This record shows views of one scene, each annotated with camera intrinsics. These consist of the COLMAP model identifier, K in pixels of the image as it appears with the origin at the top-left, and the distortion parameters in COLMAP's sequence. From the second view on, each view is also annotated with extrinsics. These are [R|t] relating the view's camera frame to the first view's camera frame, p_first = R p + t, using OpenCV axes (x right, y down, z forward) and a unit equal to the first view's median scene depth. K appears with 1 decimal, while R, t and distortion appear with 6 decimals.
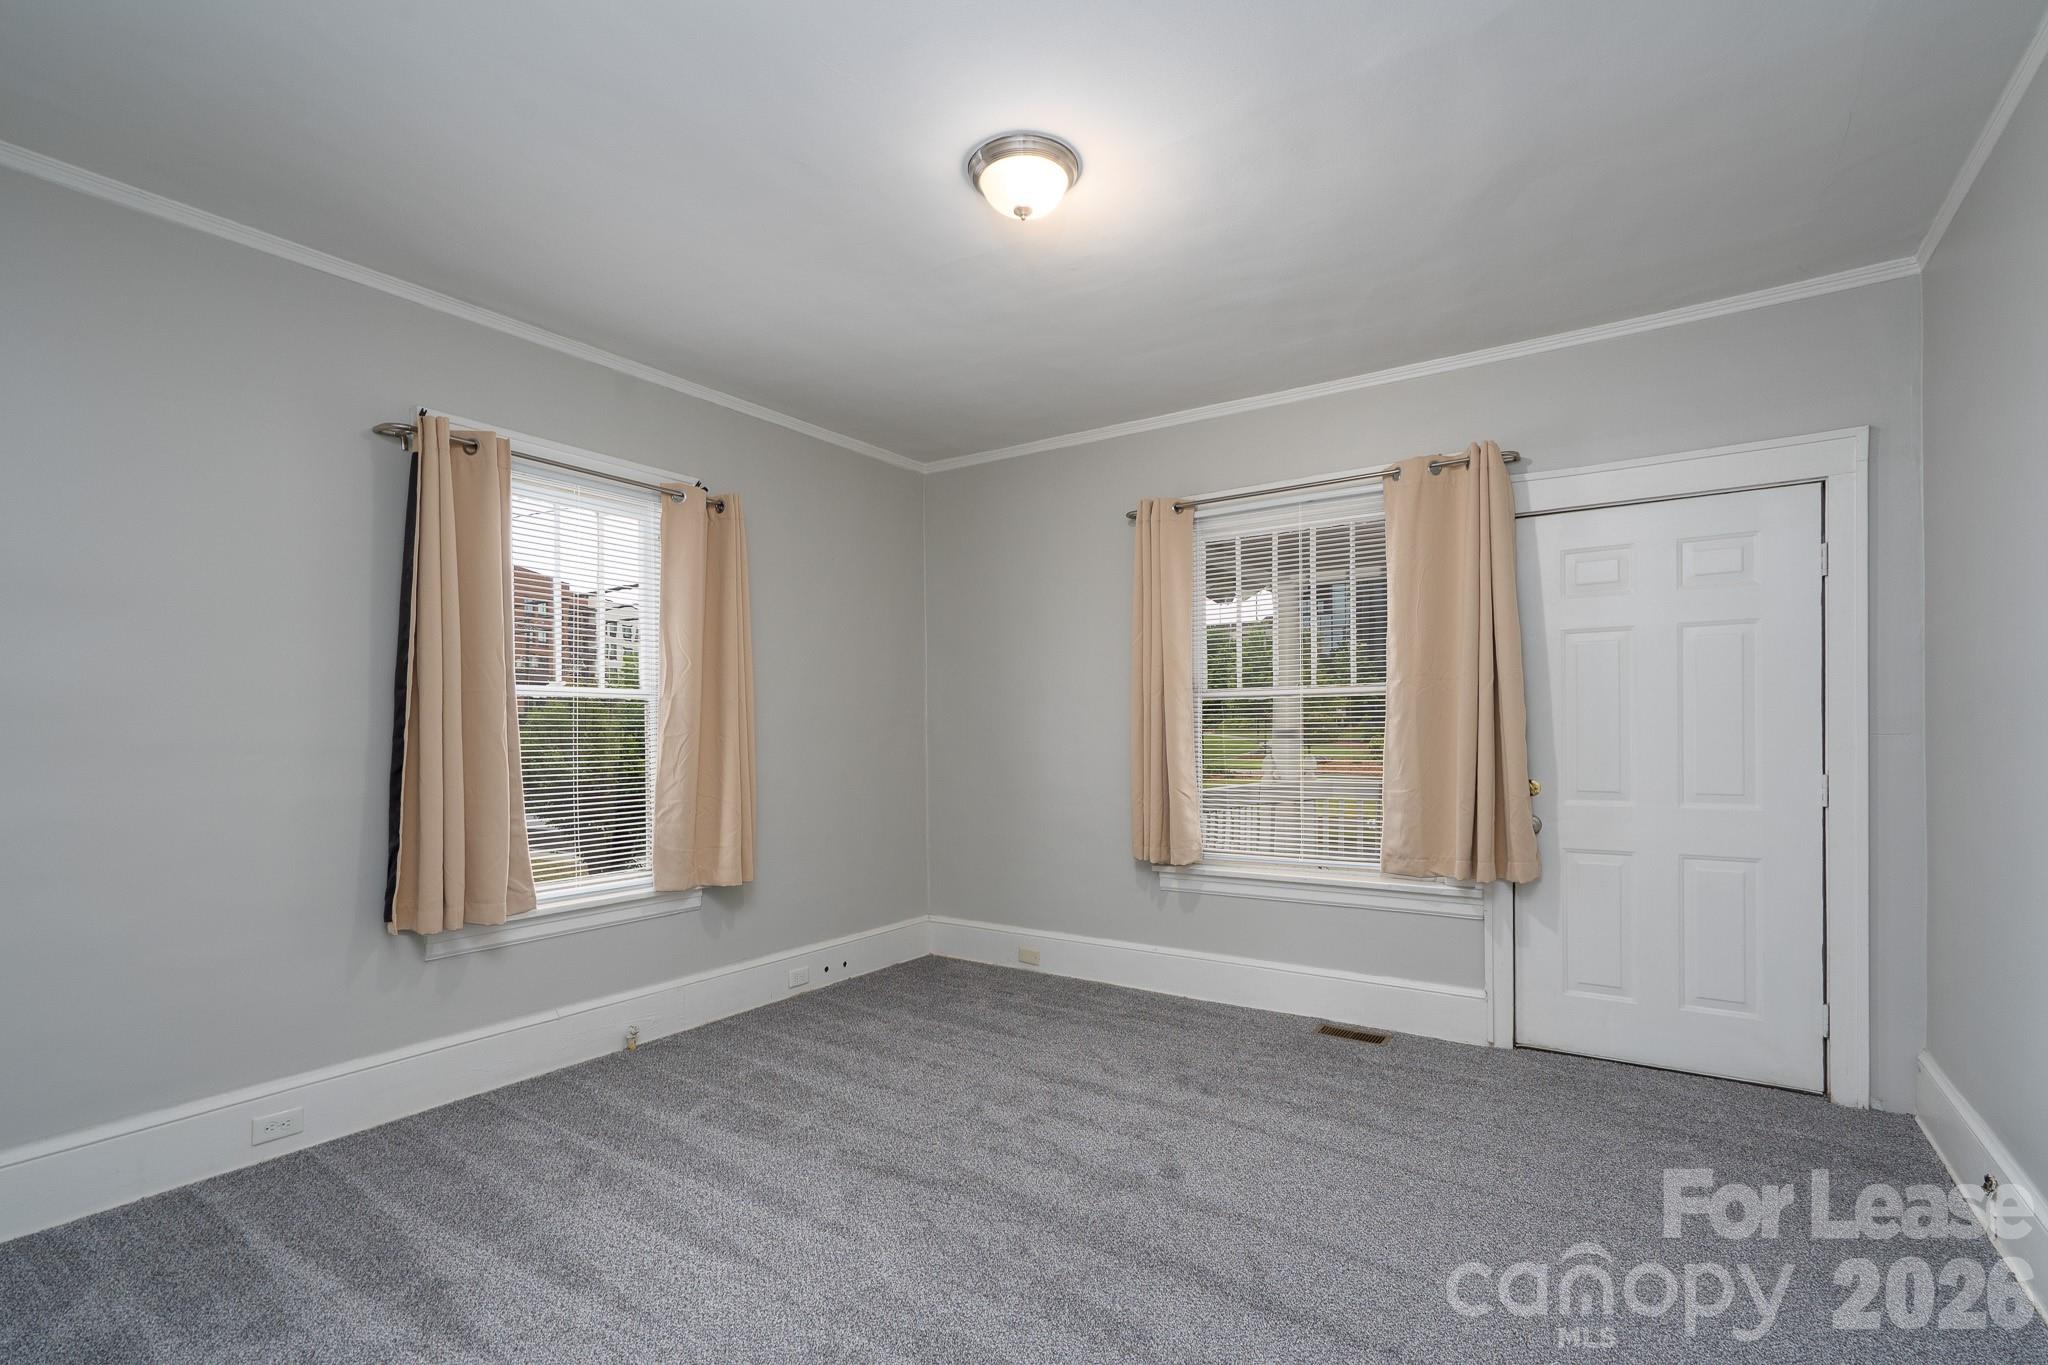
lens RADIAL K [[952.1, 0, 971.4], [0, 952.1, 743.7], [0, 0, 1]] dist [-0.003147, -0.000607]
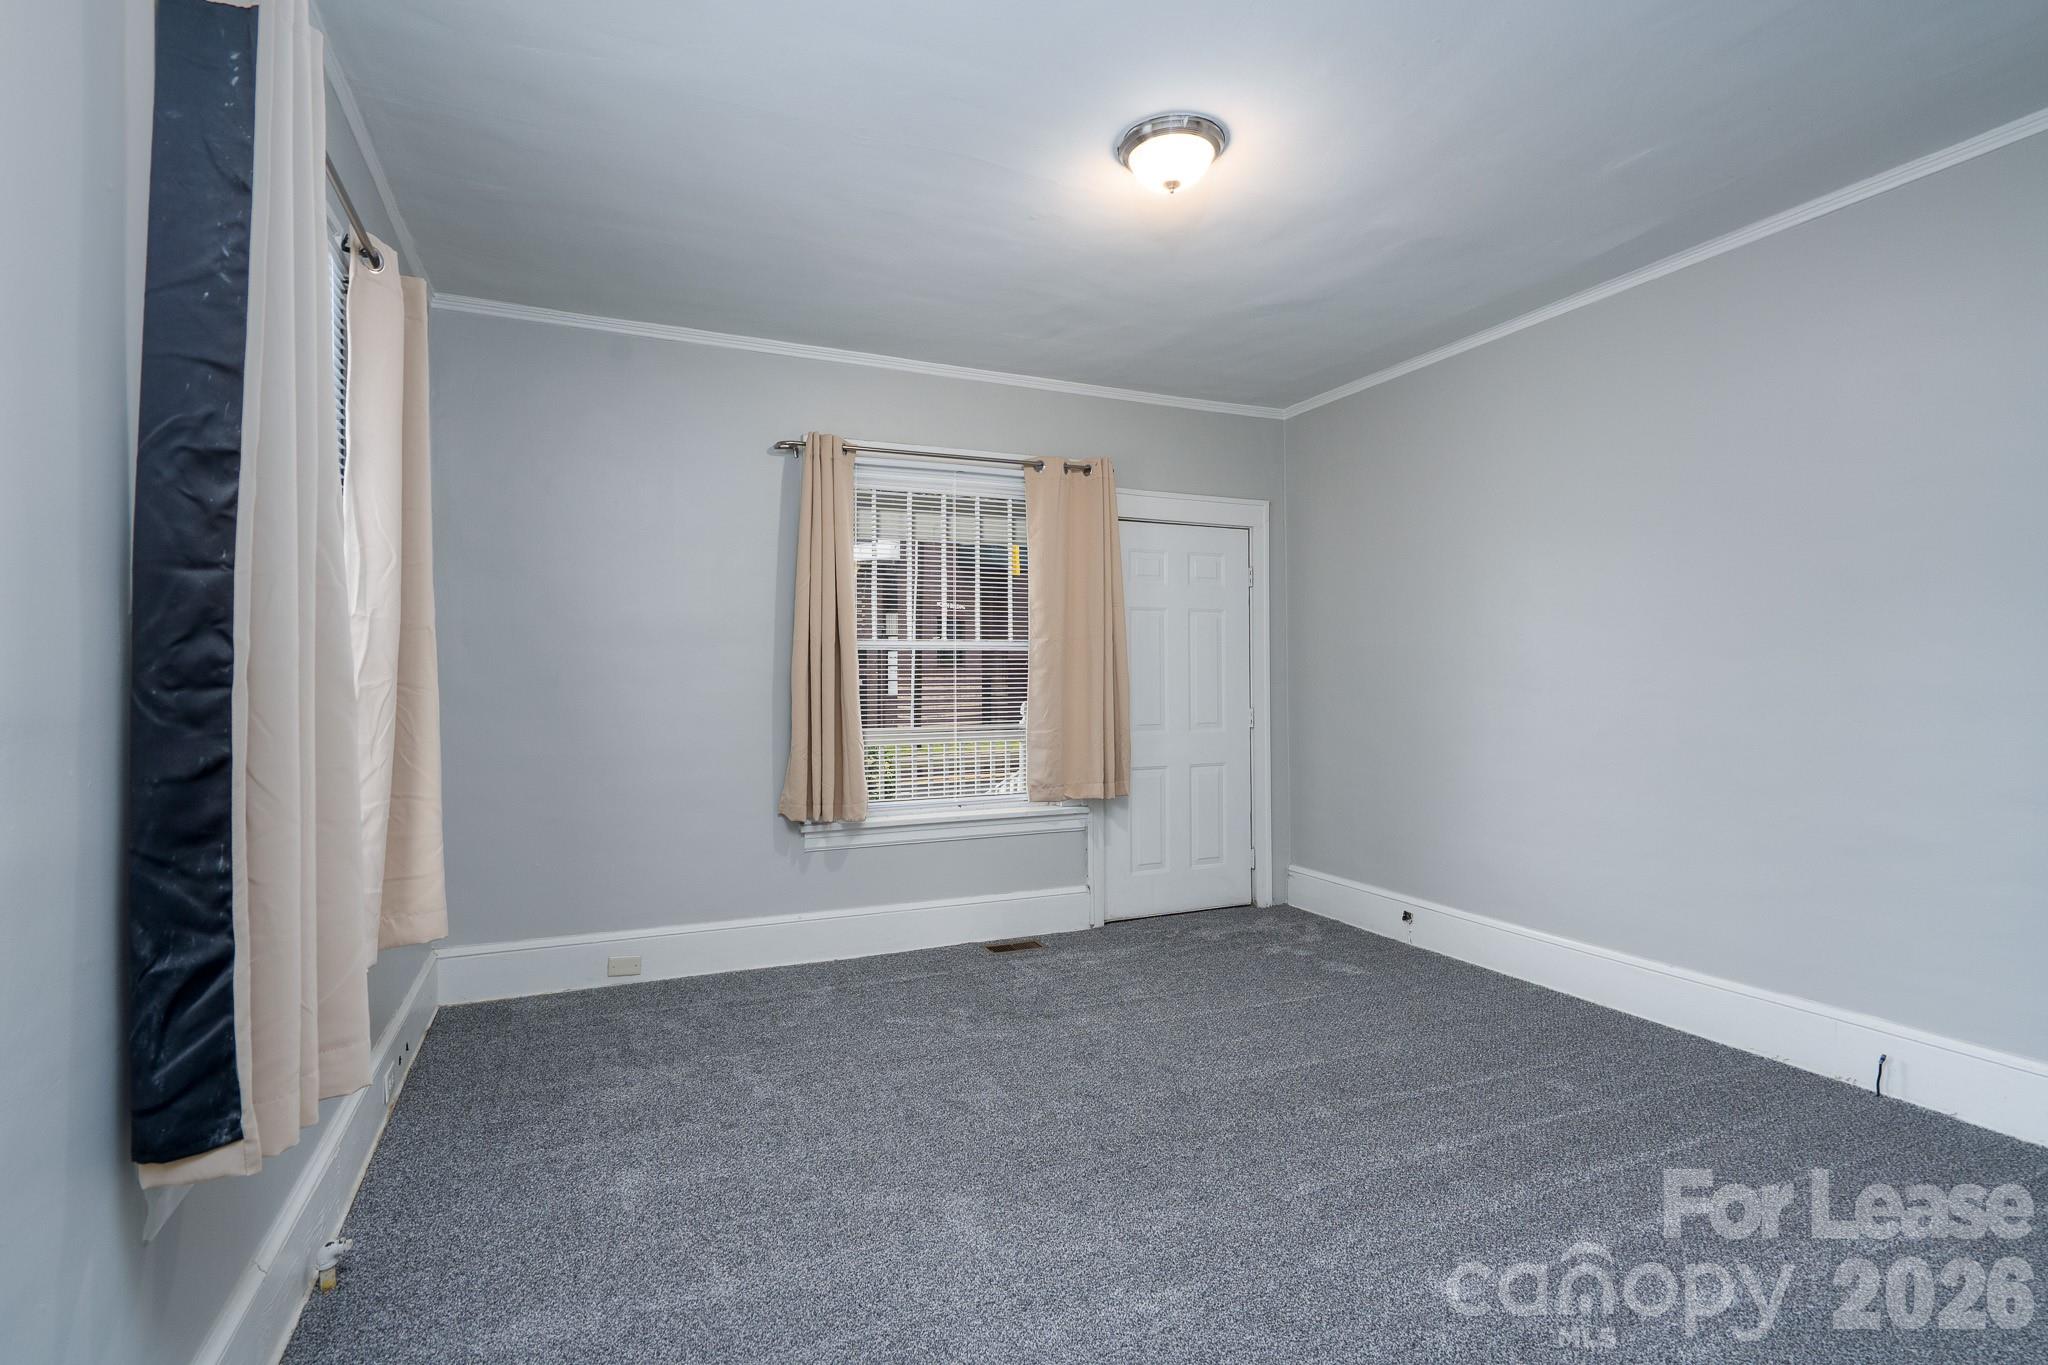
lens RADIAL K [[1004.3, 0, 992.4], [0, 1004.3, 682.1], [0, 0, 1]] dist [-0.003517, 0.000062]
pose [[0.511007, 0.004887, 0.859563, -0.660976], [0.013359, 0.999818, -0.013627, 0.004167], [-0.859473, 0.018446, 0.510848, 0.406425]]
